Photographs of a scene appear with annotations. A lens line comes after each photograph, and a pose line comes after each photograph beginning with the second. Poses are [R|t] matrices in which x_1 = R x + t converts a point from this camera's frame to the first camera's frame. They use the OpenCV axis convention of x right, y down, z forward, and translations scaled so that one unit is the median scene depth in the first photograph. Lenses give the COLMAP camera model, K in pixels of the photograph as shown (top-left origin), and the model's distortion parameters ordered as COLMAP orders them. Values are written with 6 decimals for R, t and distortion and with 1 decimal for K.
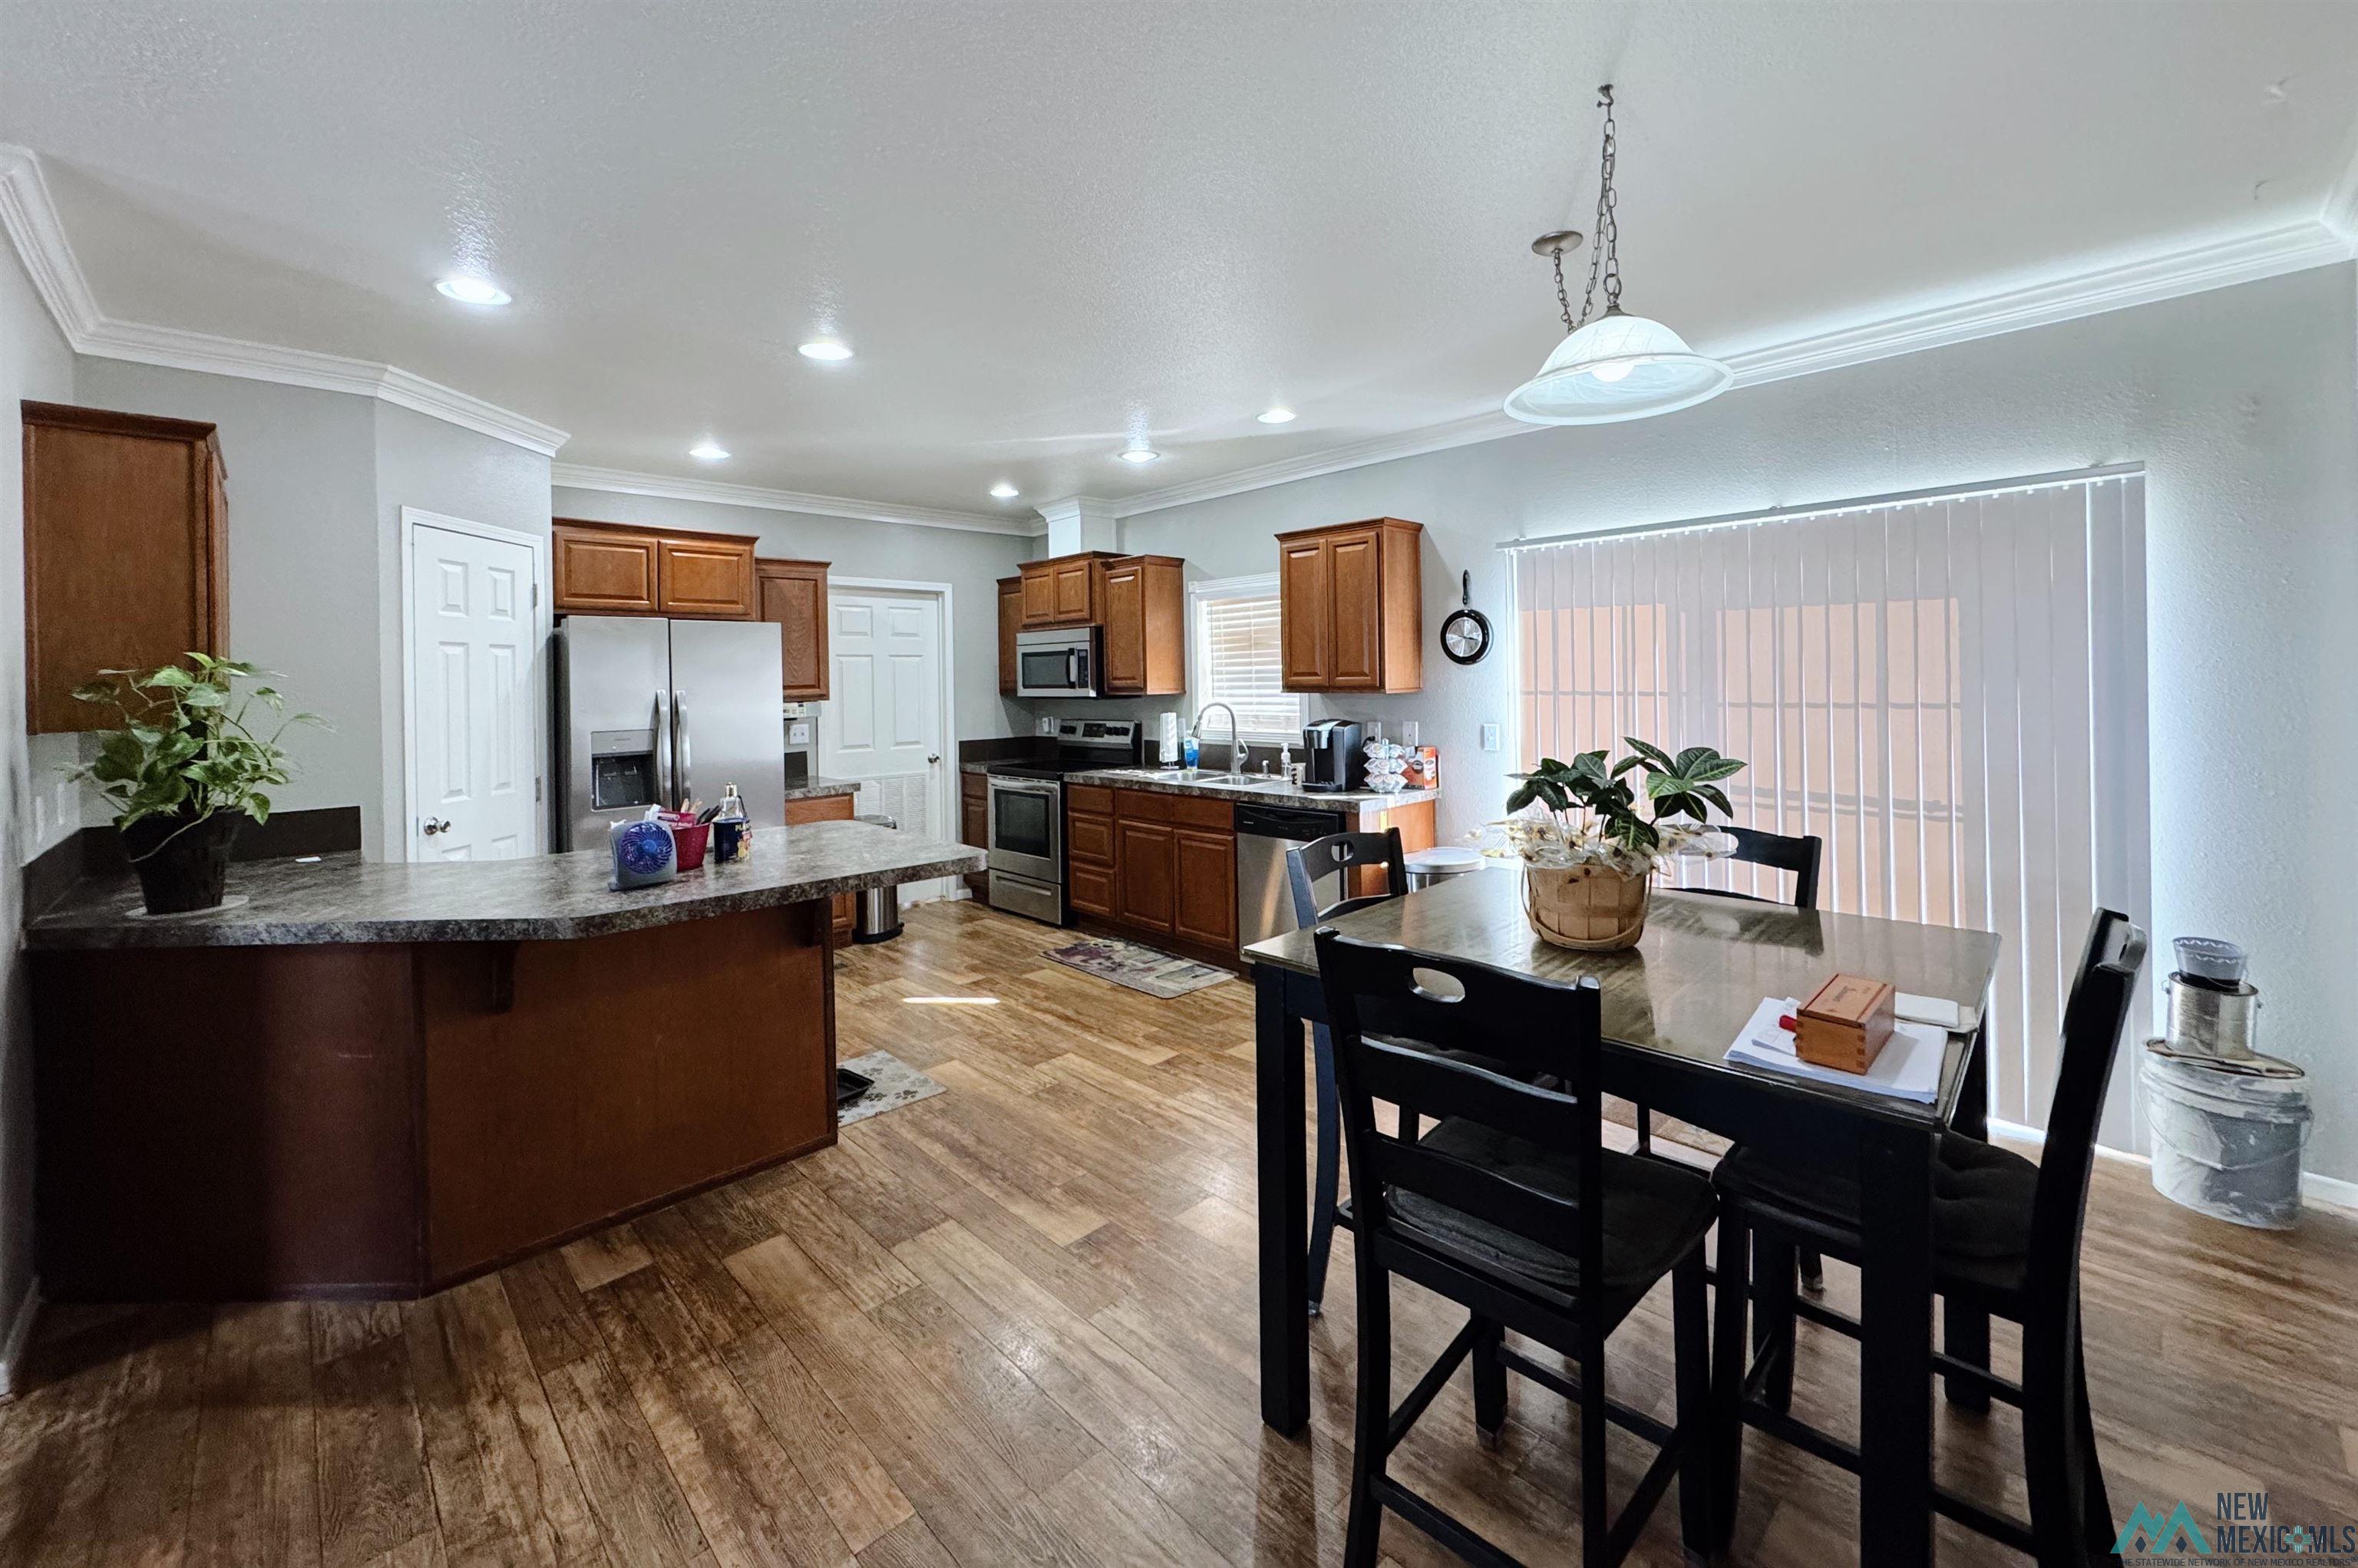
lens RADIAL K [[934.6, 0, 1179.6], [0, 934.6, 680.1], [0, 0, 1]] dist [-0.003978, 0.000614]
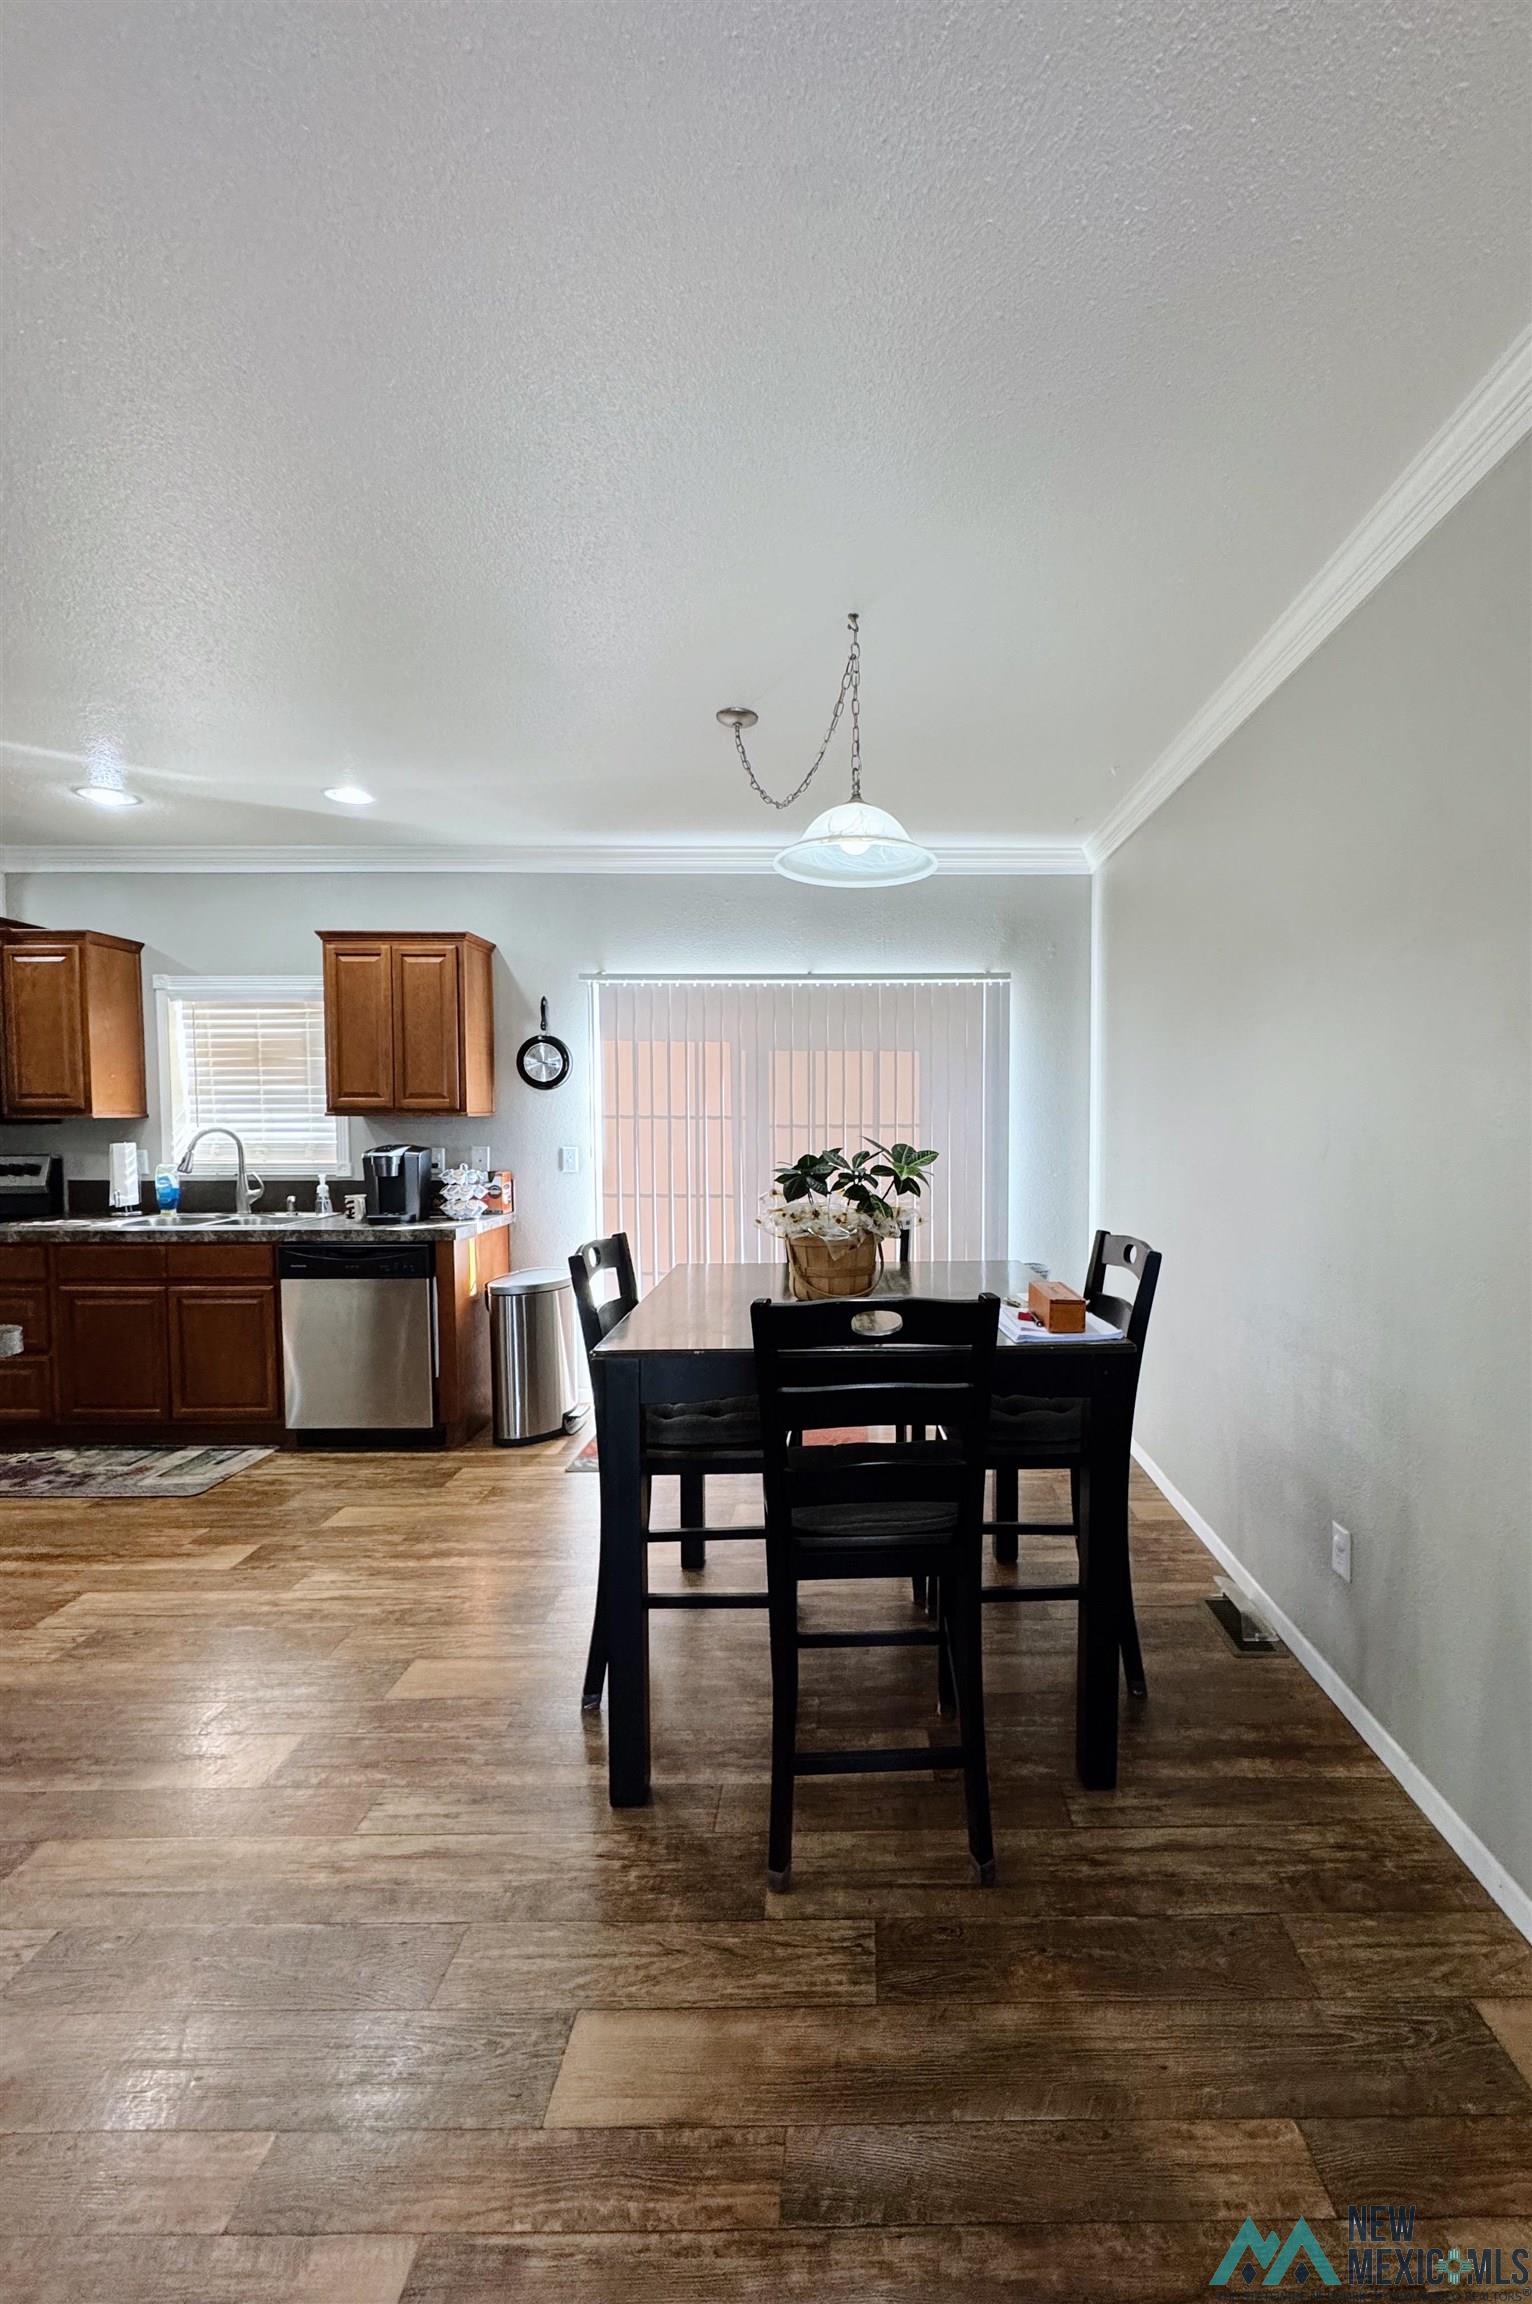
lens RADIAL K [[913.2, 0, 863.9], [0, 913.2, 1151.5], [0, 0, 1]] dist [-0.003978, 0.000614]
pose [[0.684710, -0.012021, 0.728716, -0.170575], [-0.010632, 0.999593, 0.026480, 0.019676], [-0.728738, -0.025879, 0.684304, 0.054197]]
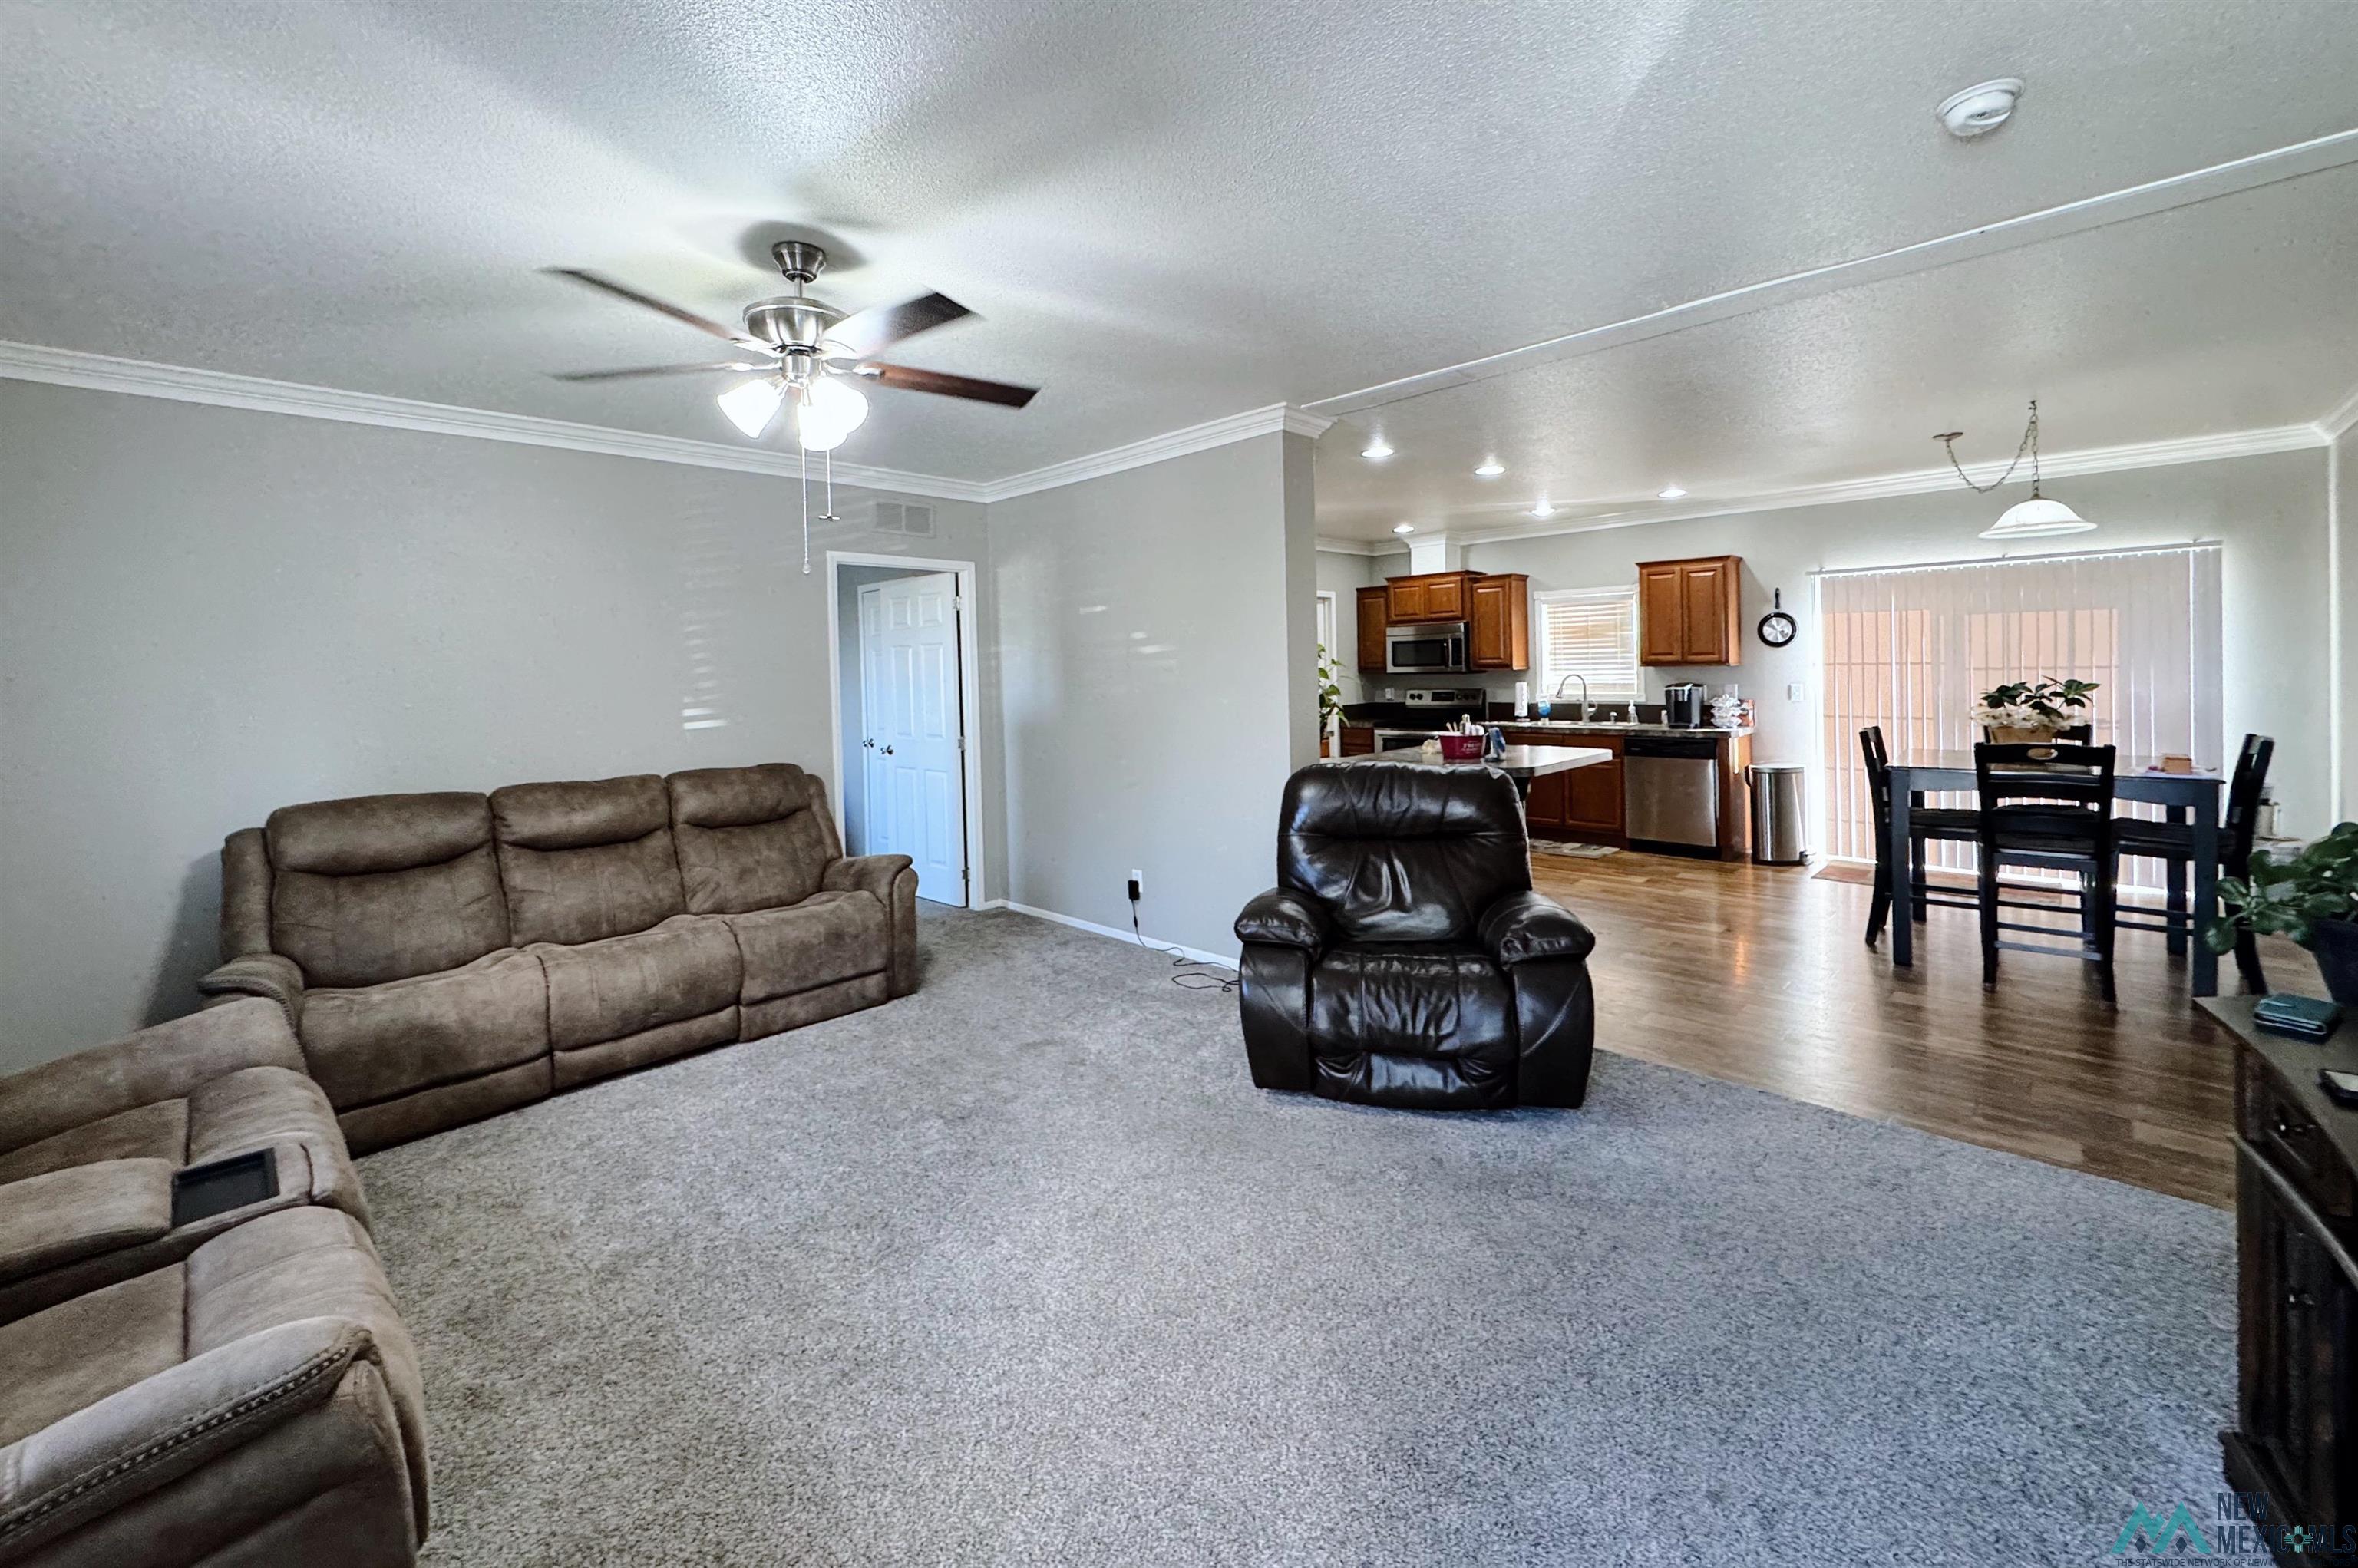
lens RADIAL K [[934.6, 0, 1178.0], [0, 934.6, 678.9], [0, 0, 1]] dist [-0.003978, 0.000614]
pose [[0.999466, -0.006963, 0.031910, -0.713133], [0.006584, 0.999906, 0.011985, 0.010671], [-0.031991, -0.011769, 0.999419, -0.519080]]
